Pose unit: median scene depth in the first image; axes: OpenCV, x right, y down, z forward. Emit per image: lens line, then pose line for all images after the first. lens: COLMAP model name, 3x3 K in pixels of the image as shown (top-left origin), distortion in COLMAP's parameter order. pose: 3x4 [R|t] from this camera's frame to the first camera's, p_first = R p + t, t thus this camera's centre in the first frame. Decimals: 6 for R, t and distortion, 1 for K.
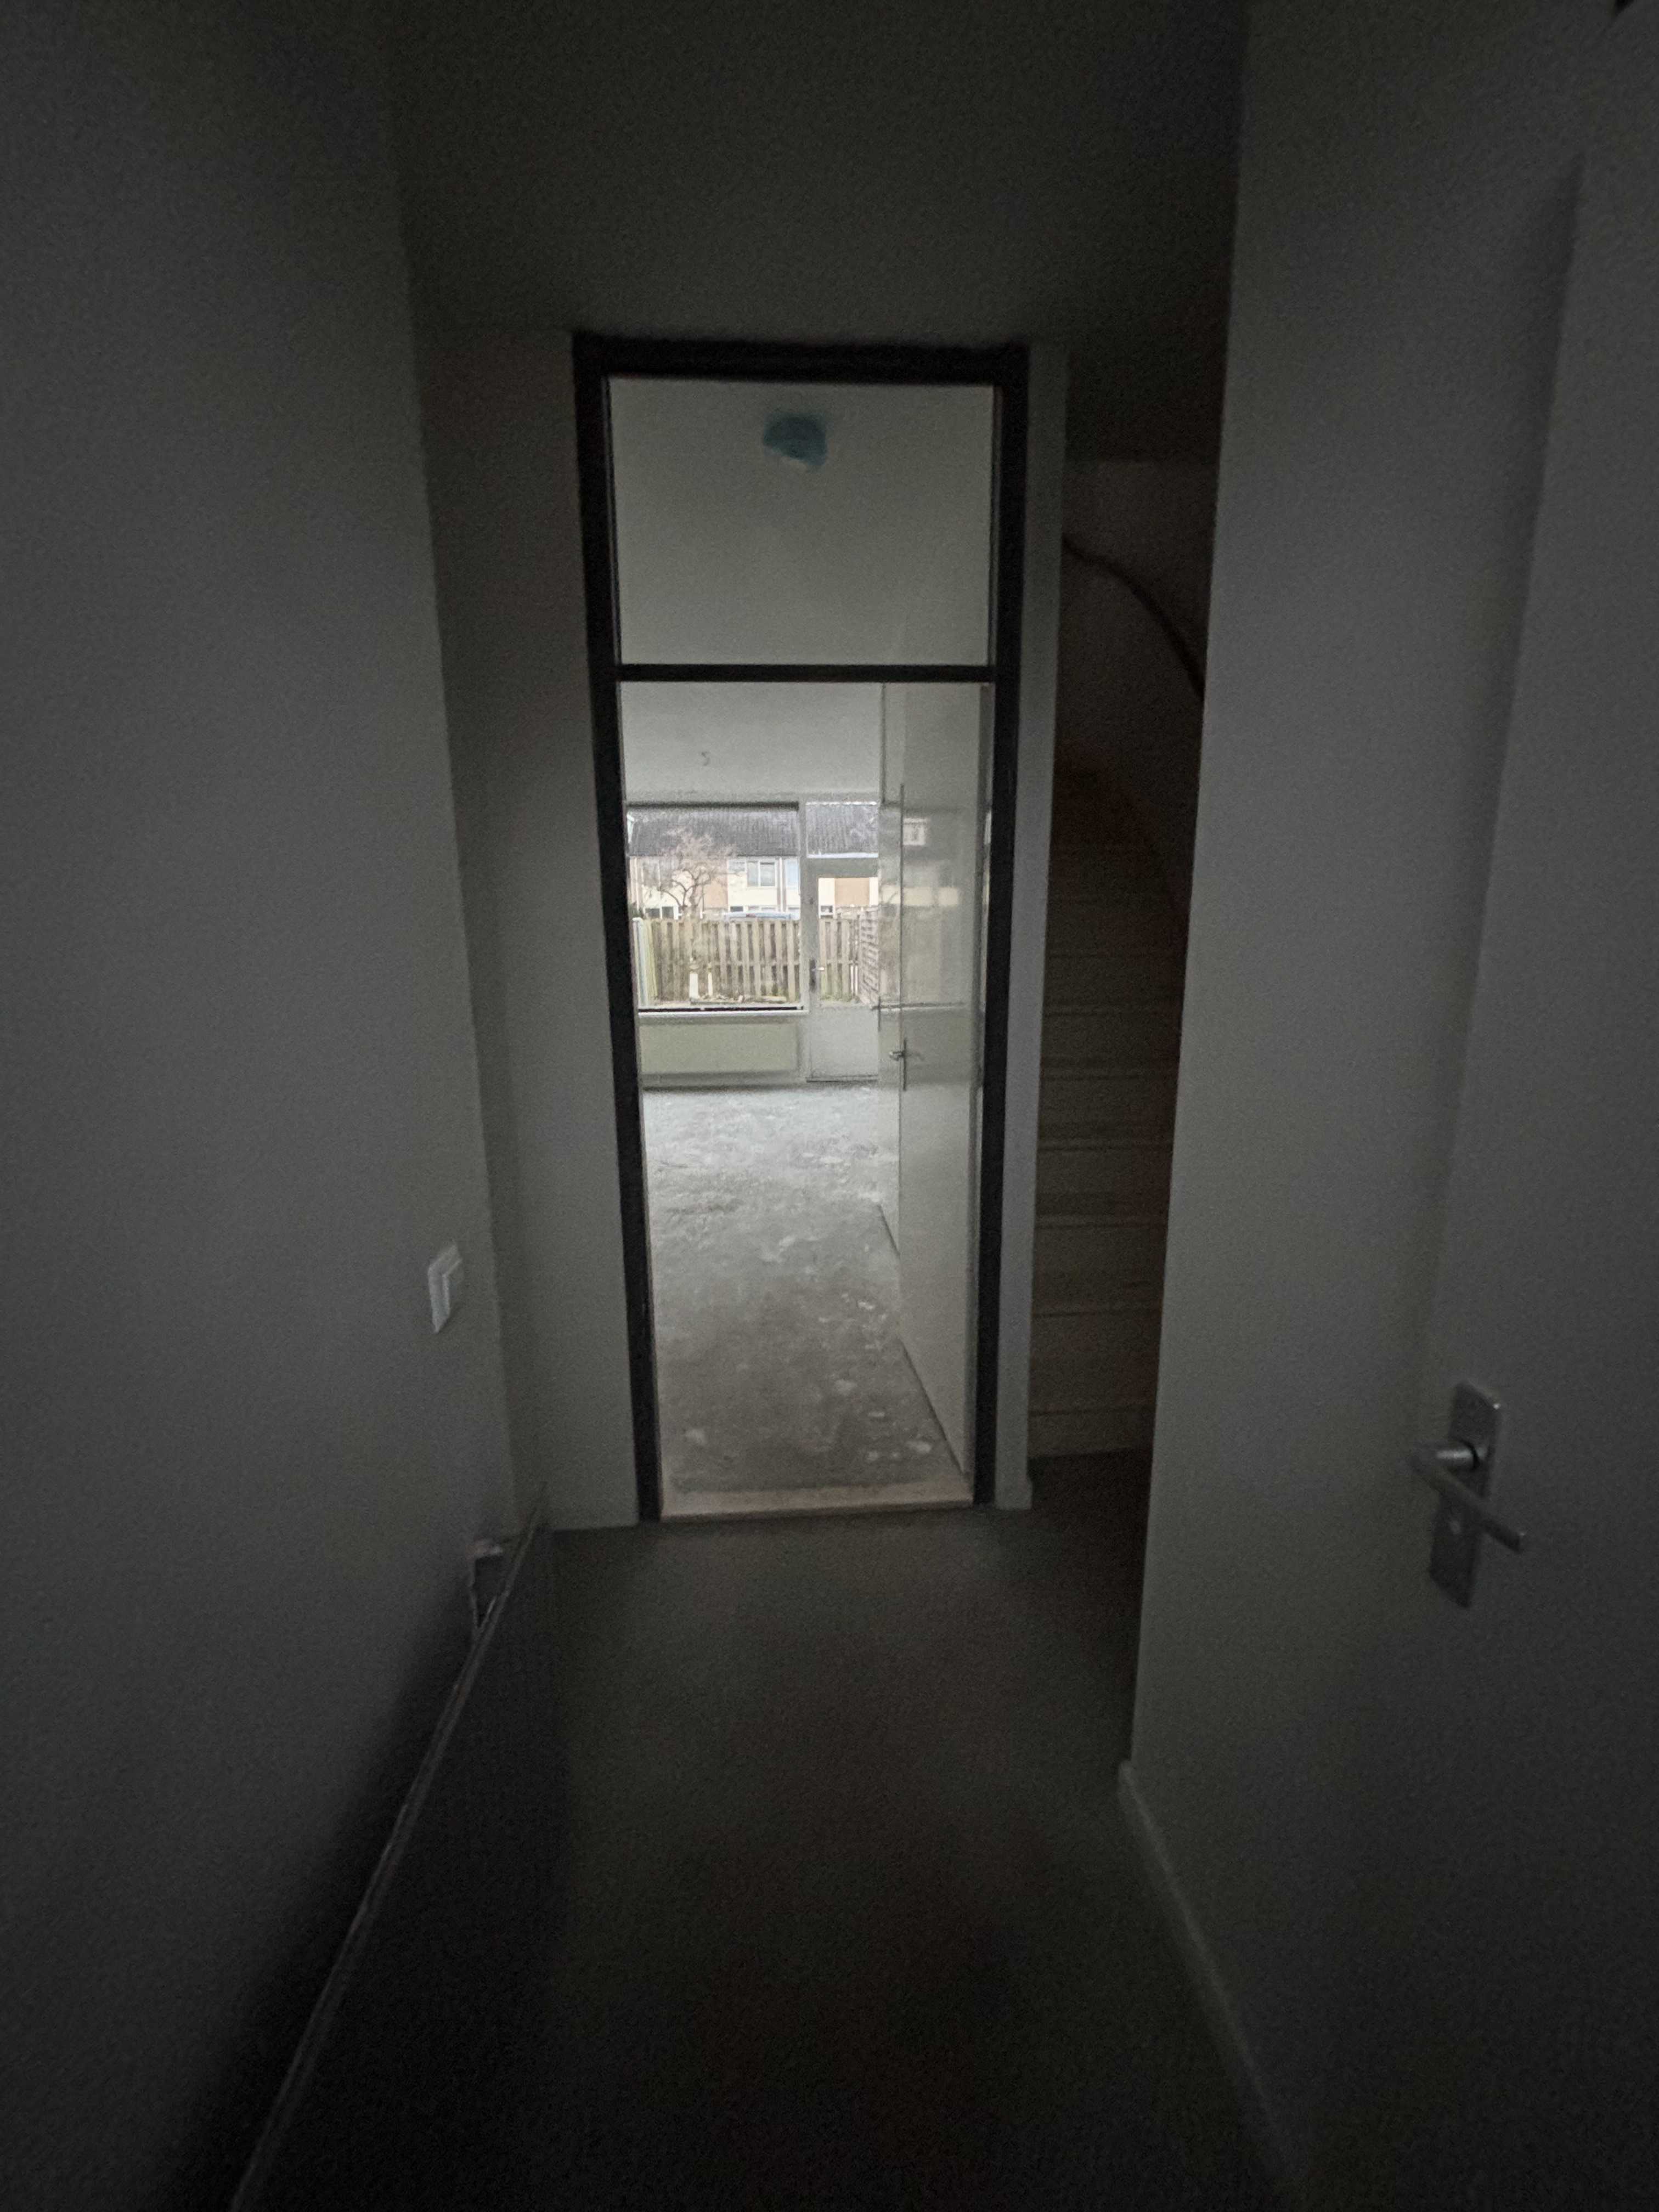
lens RADIAL K [[884.8, 0, 841.3], [0, 884.8, 1117.8], [0, 0, 1]] dist [0.003754, 0.000005]
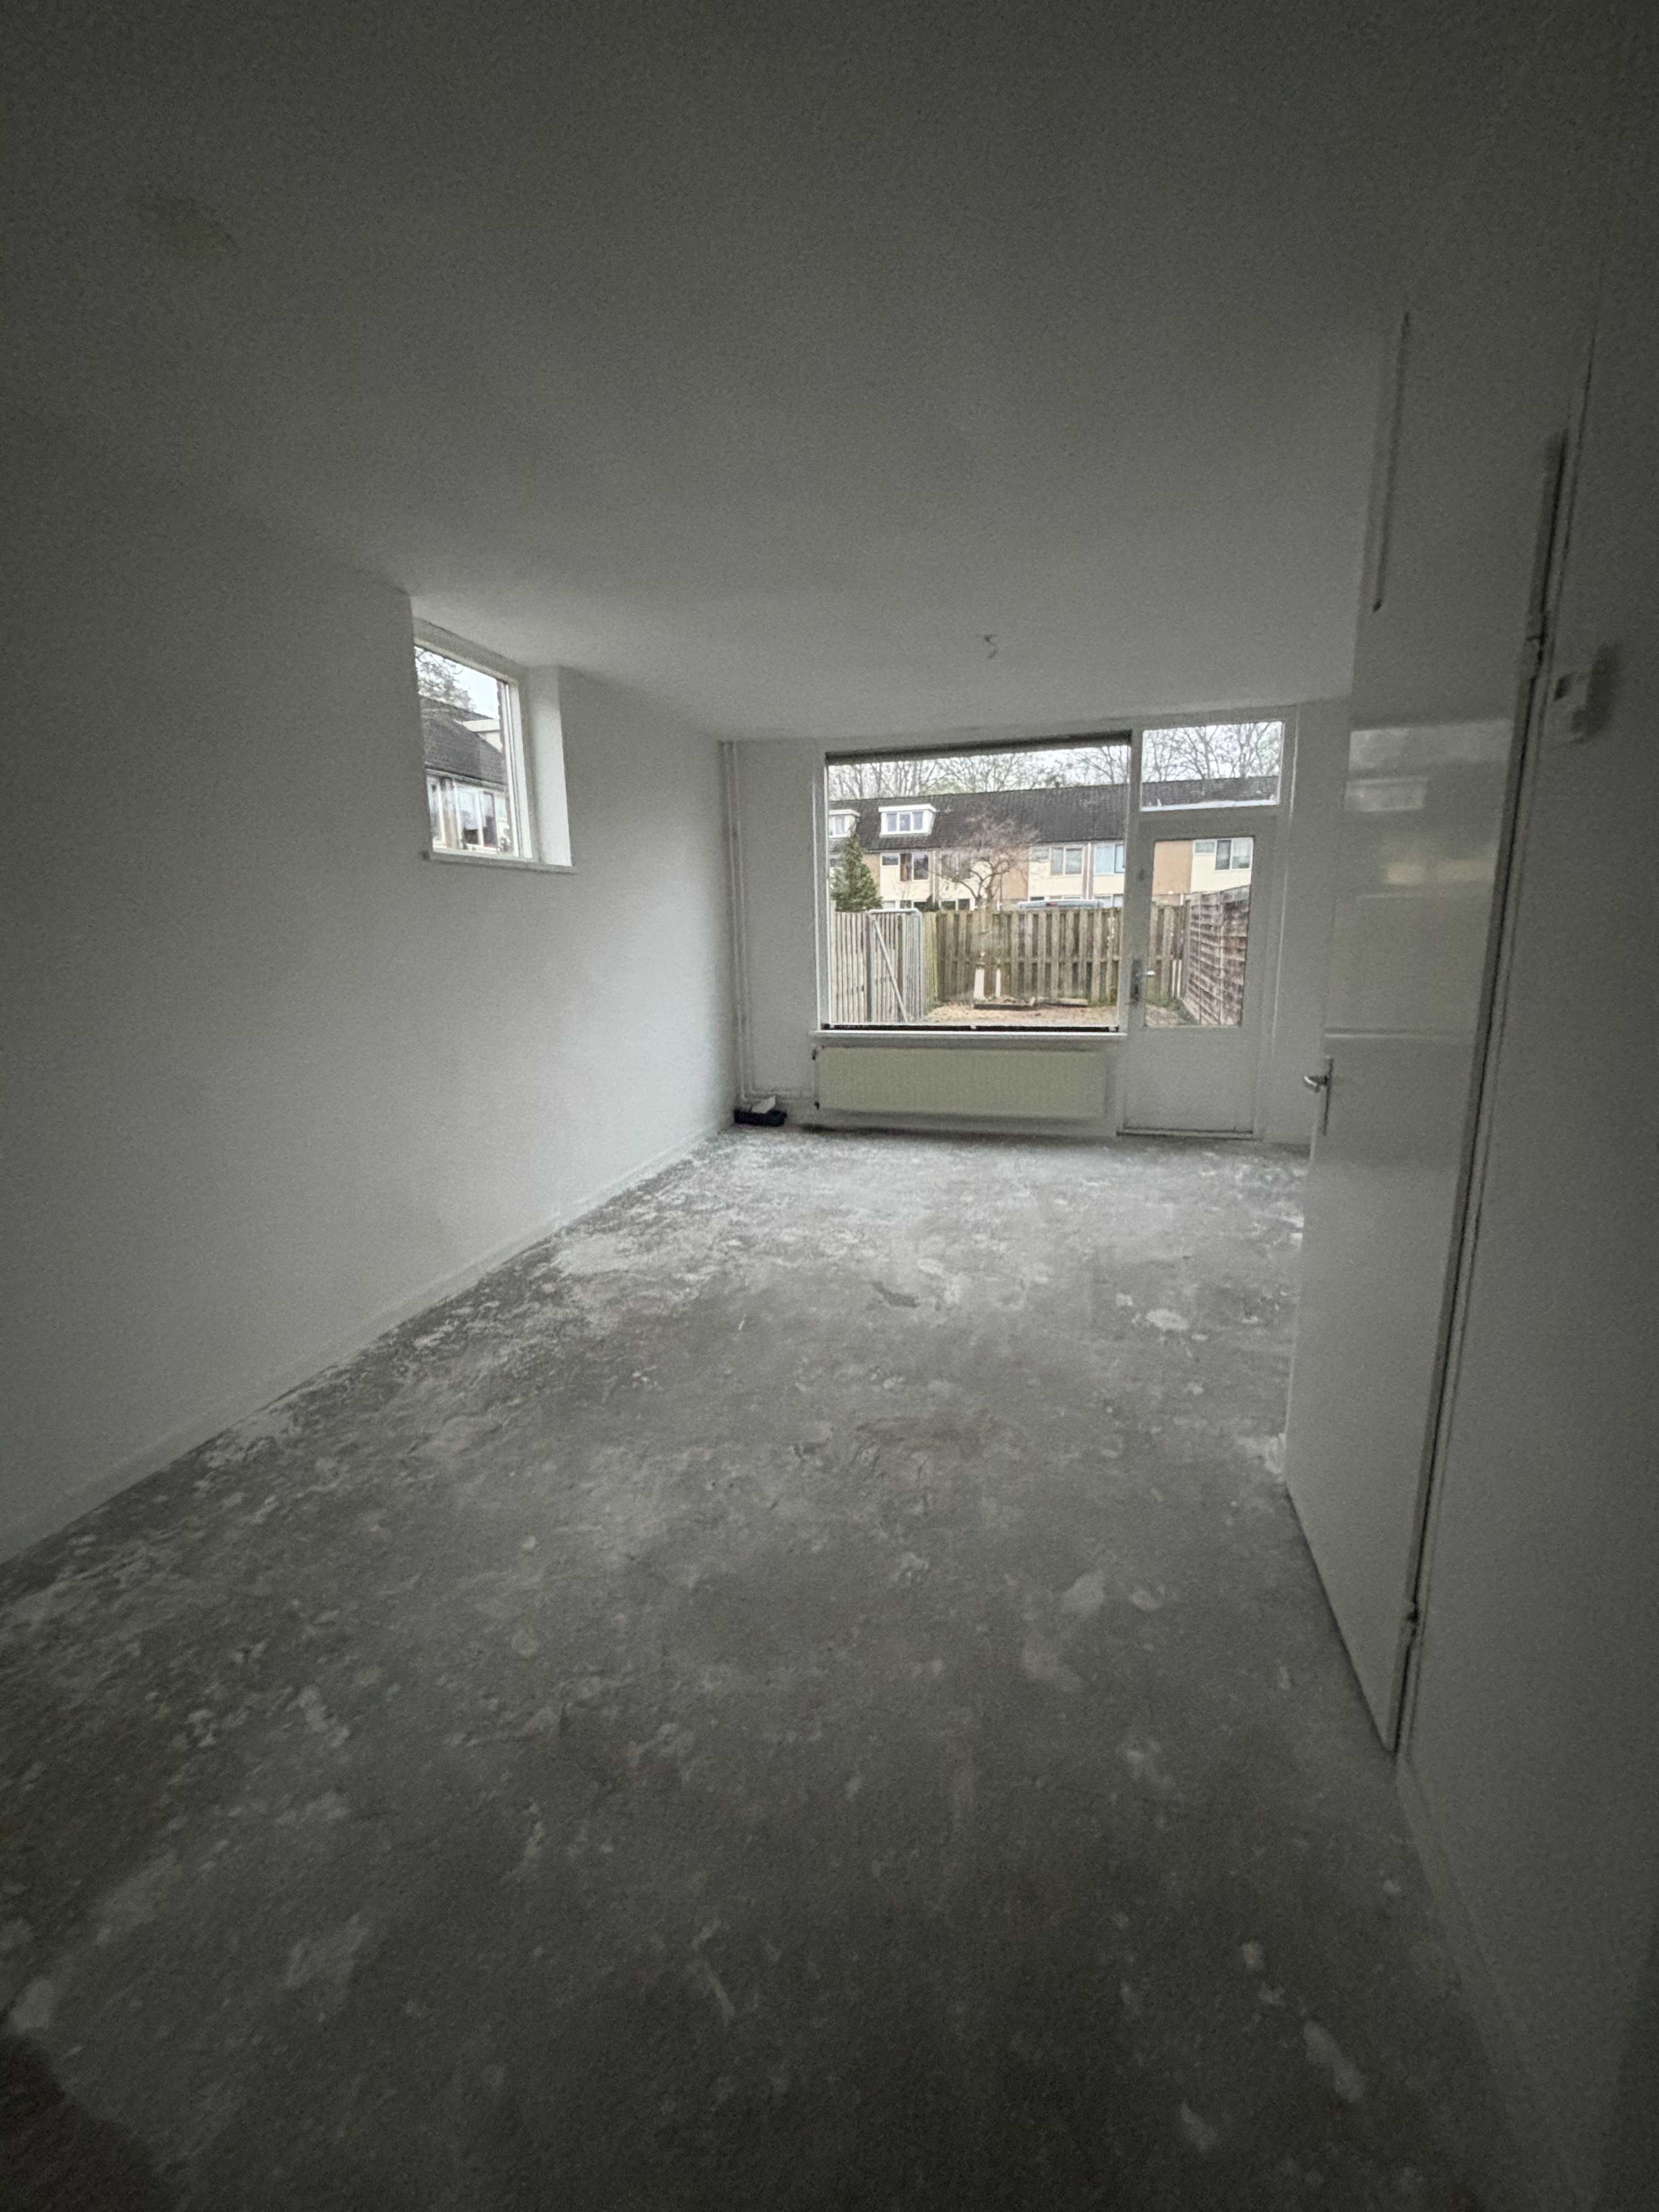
lens RADIAL K [[884.8, 0, 813.1], [0, 884.8, 1114.1], [0, 0, 1]] dist [0.003754, 0.000005]
pose [[0.936906, 0.060337, -0.344336, -0.011341], [-0.059109, 0.998152, 0.014073, -0.024486], [0.344549, 0.007168, 0.938741, 0.120839]]
